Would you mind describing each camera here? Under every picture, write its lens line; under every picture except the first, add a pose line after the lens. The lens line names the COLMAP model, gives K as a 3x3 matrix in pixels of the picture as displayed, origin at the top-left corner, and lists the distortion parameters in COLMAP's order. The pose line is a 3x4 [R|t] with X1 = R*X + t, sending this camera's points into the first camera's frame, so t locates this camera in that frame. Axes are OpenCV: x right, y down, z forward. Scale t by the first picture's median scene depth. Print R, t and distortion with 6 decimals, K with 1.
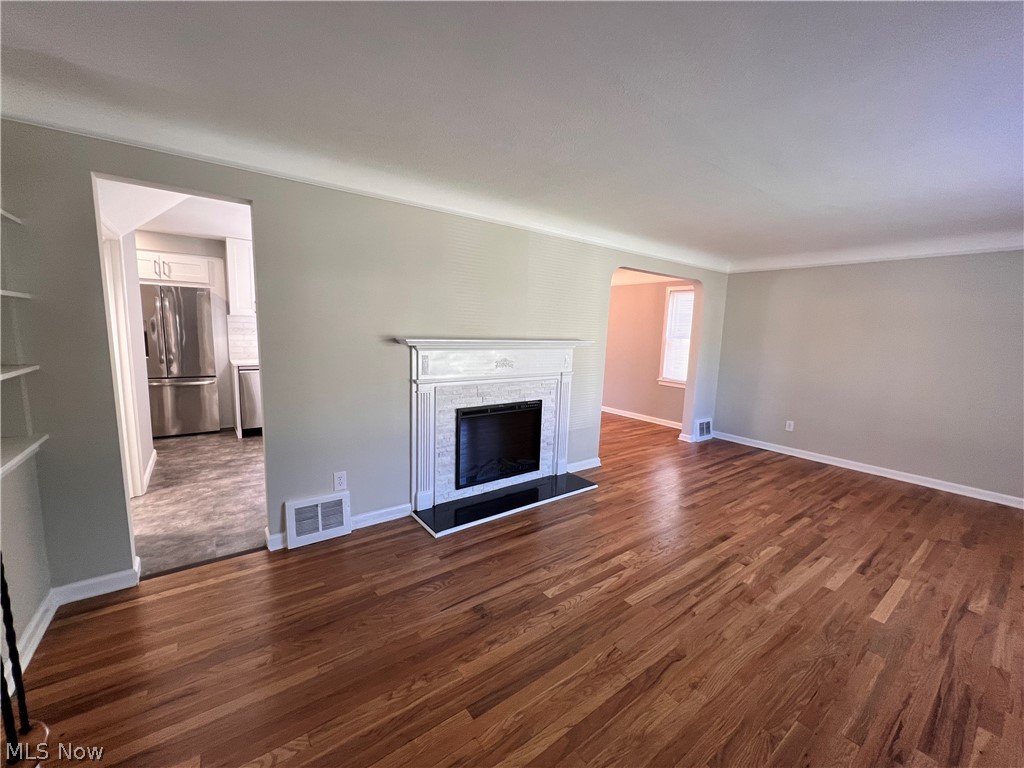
lens RADIAL K [[409.9, 0, 512.5], [0, 409.9, 384.4], [0, 0, 1]] dist [-0.001823, 0.000888]
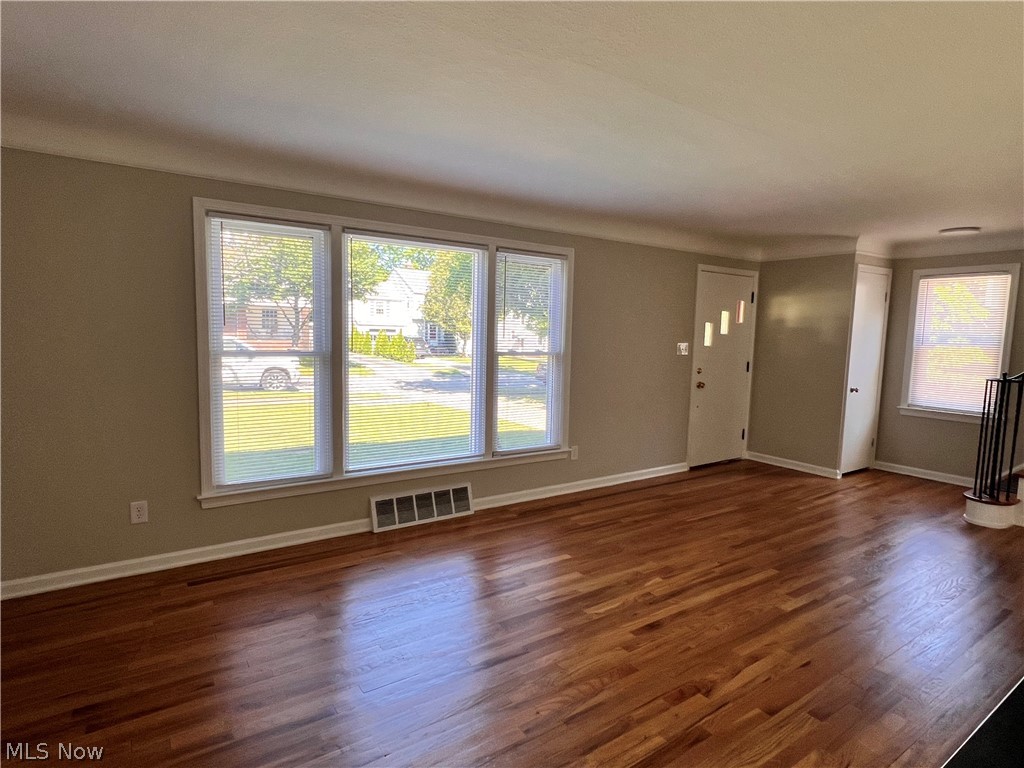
lens RADIAL K [[555.6, 0, 509.9], [0, 555.6, 382.9], [0, 0, 1]] dist [-0.002566, 0.000631]
pose [[-0.997327, -0.060302, 0.041249, 0.744929], [-0.049183, 0.971640, 0.231296, -0.225933], [-0.054027, 0.228649, -0.972009, 1.826327]]
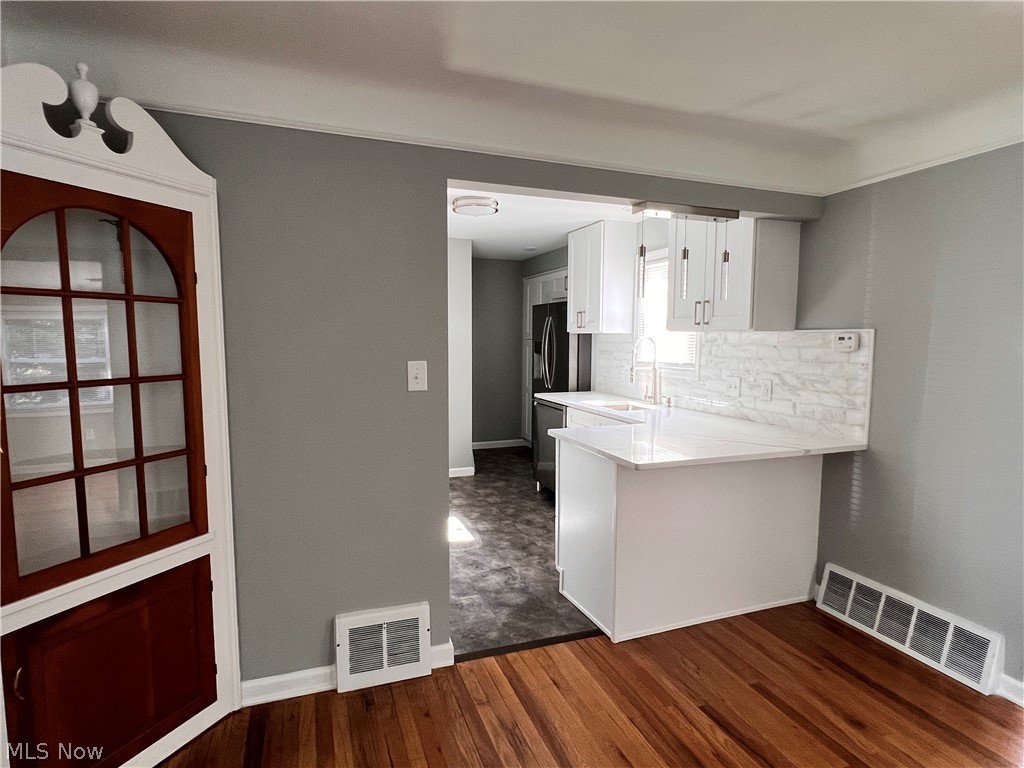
lens RADIAL K [[555.6, 0, 509.0], [0, 555.6, 386.7], [0, 0, 1]] dist [-0.002566, 0.000631]
pose [[-0.285007, 0.054004, -0.957003, 0.584294], [-0.141048, 0.985180, 0.097600, -0.266251], [0.948091, 0.162801, -0.273166, 2.057893]]
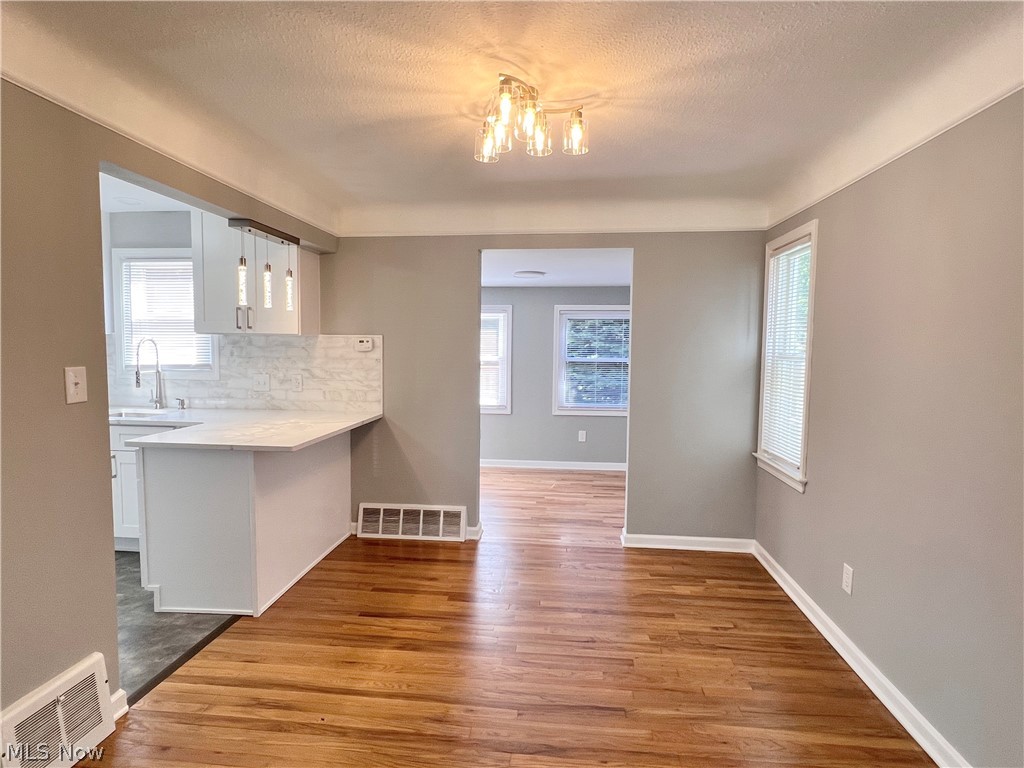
lens RADIAL K [[555.6, 0, 510.2], [0, 555.6, 383.8], [0, 0, 1]] dist [-0.002566, 0.000631]
pose [[0.735243, 0.025404, -0.677328, 0.690611], [-0.078870, 0.995716, -0.048269, -0.194486], [0.673200, 0.088910, 0.734096, 1.573763]]
